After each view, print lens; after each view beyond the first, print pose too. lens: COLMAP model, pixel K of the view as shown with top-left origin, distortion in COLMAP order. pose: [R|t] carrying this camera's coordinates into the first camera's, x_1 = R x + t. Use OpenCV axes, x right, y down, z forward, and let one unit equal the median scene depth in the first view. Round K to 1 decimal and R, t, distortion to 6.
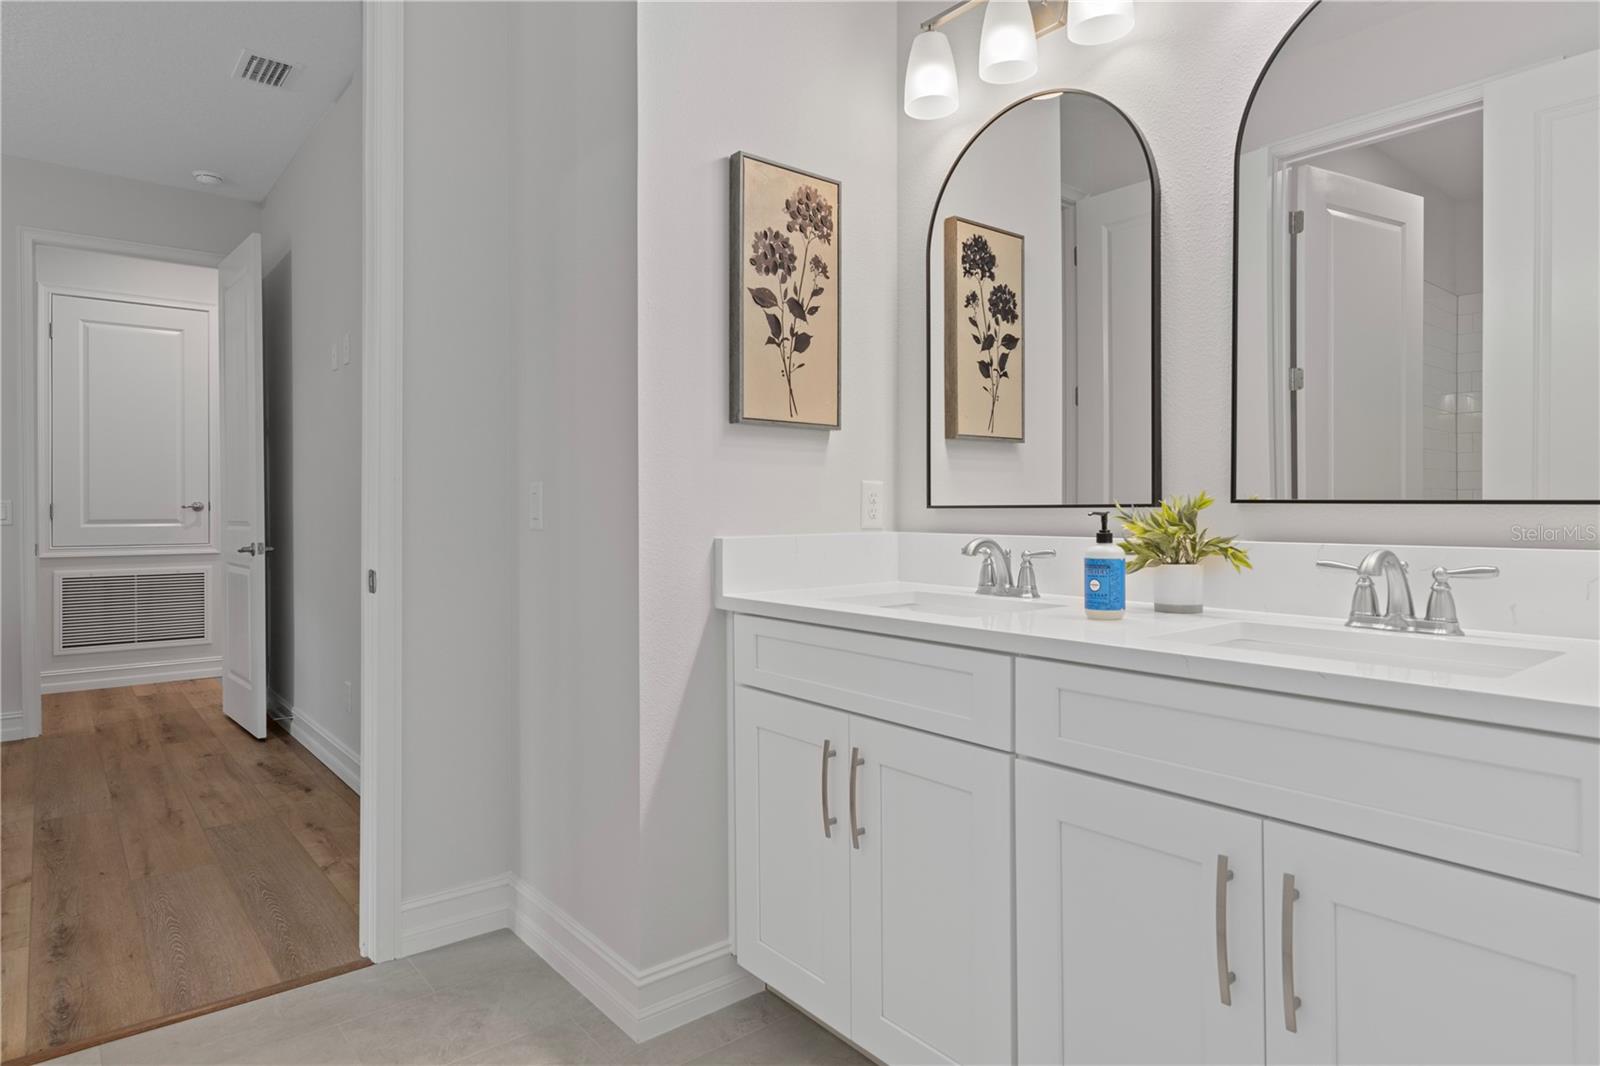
lens RADIAL K [[896.5, 0, 791.7], [0, 896.5, 506.6], [0, 0, 1]] dist [-0.001396, 0.000927]
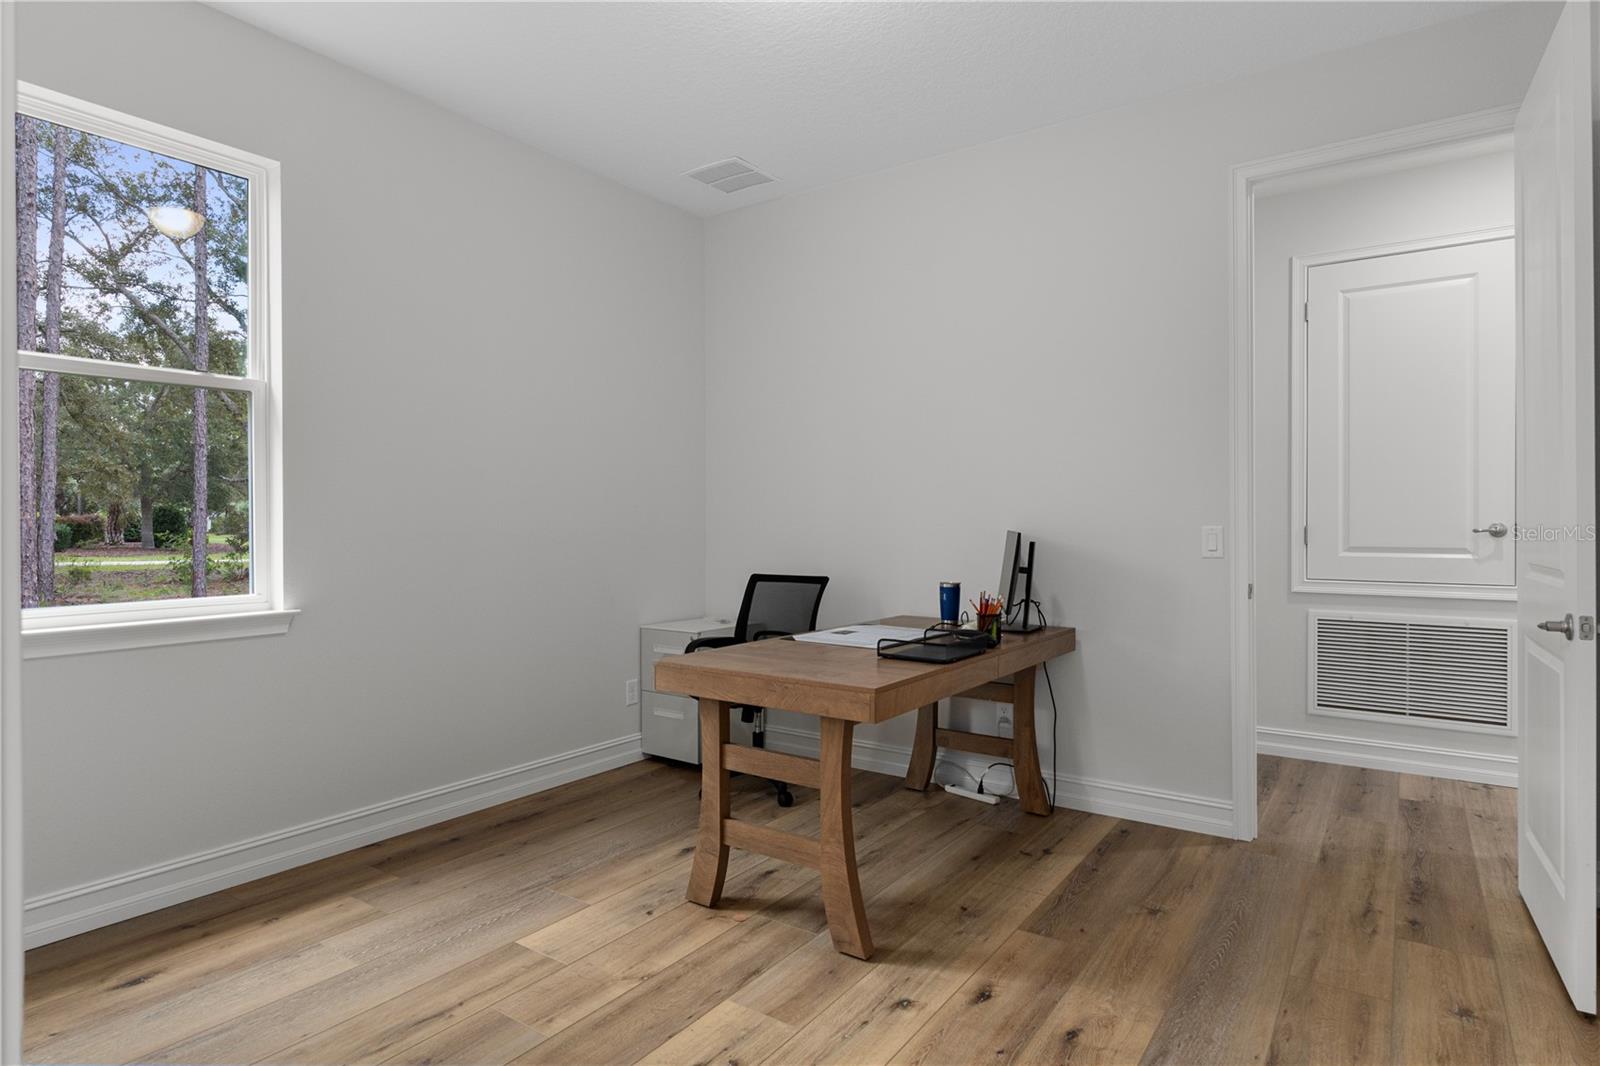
lens RADIAL K [[896.5, 0, 799.6], [0, 896.5, 525.8], [0, 0, 1]] dist [-0.001396, 0.000927]
pose [[0.287311, 0.007697, -0.957806, -0.191472], [0.000823, 0.999965, 0.008283, -0.011154], [0.957837, -0.003168, 0.287295, 0.347100]]
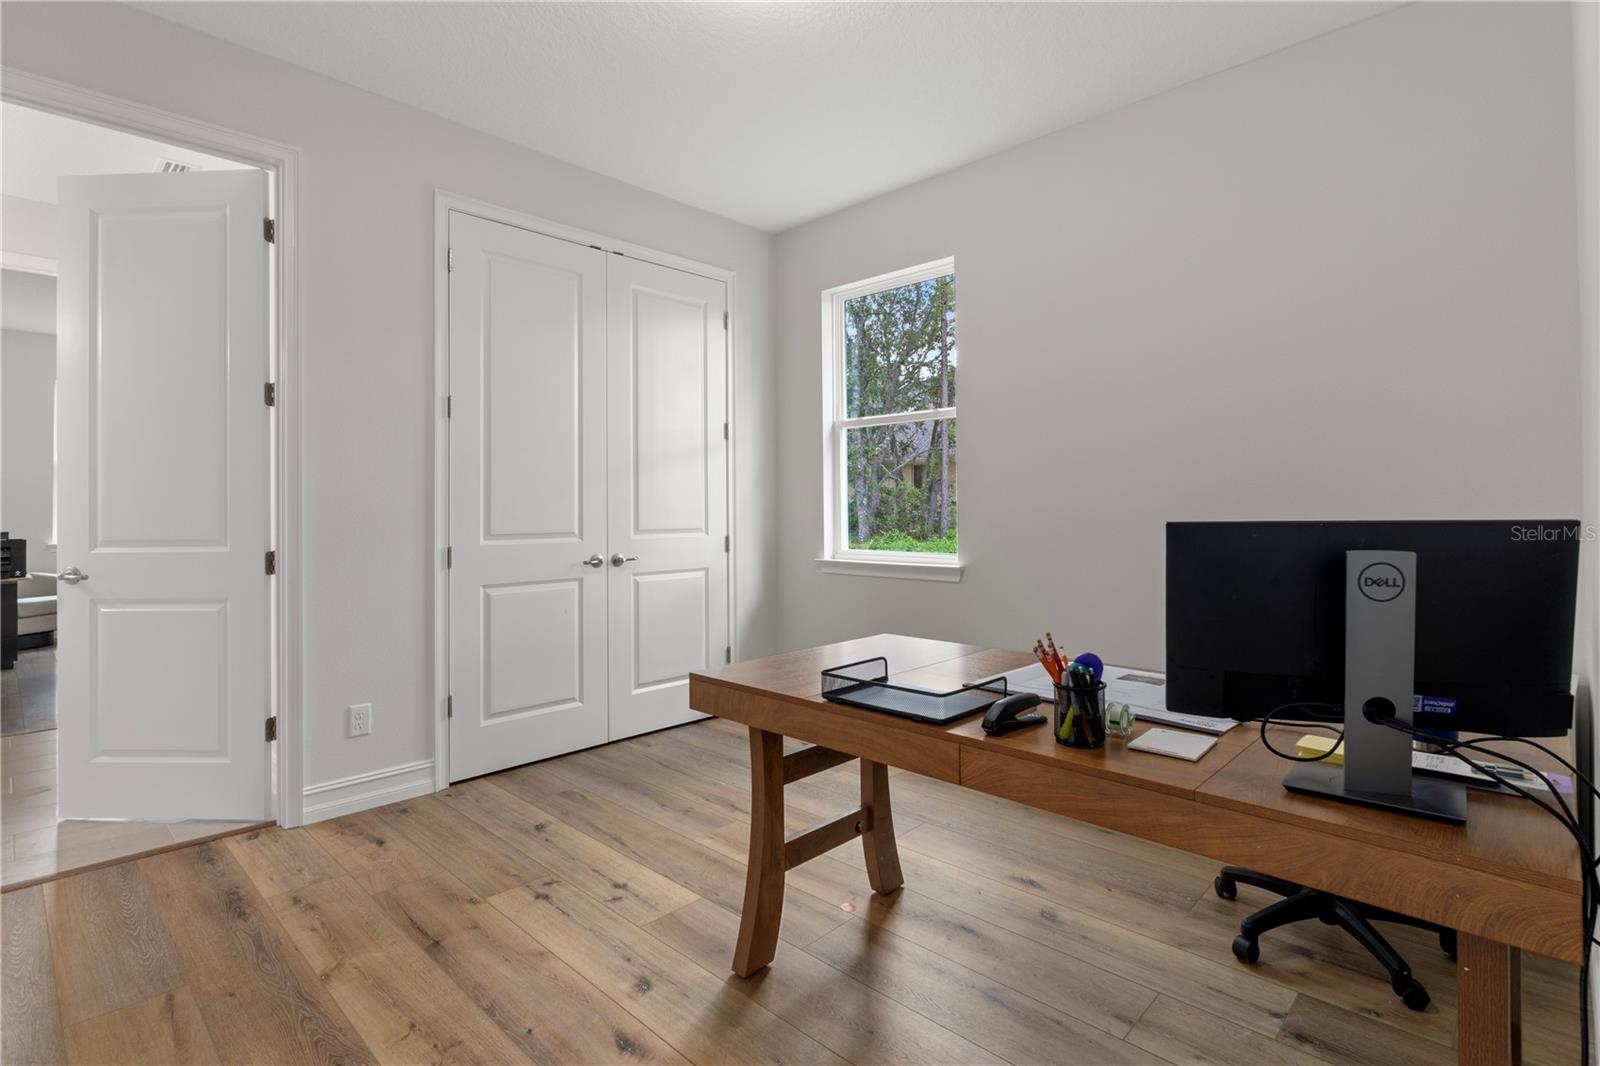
lens RADIAL K [[771.5, 0, 800.4], [0, 771.5, 520.2], [0, 0, 1]] dist [-0.001723, -0.000177]
pose [[-0.993144, 0.012182, -0.116262, -0.569220], [0.011366, 0.999906, 0.007684, -0.003499], [0.116345, 0.006310, -0.993189, 0.824648]]
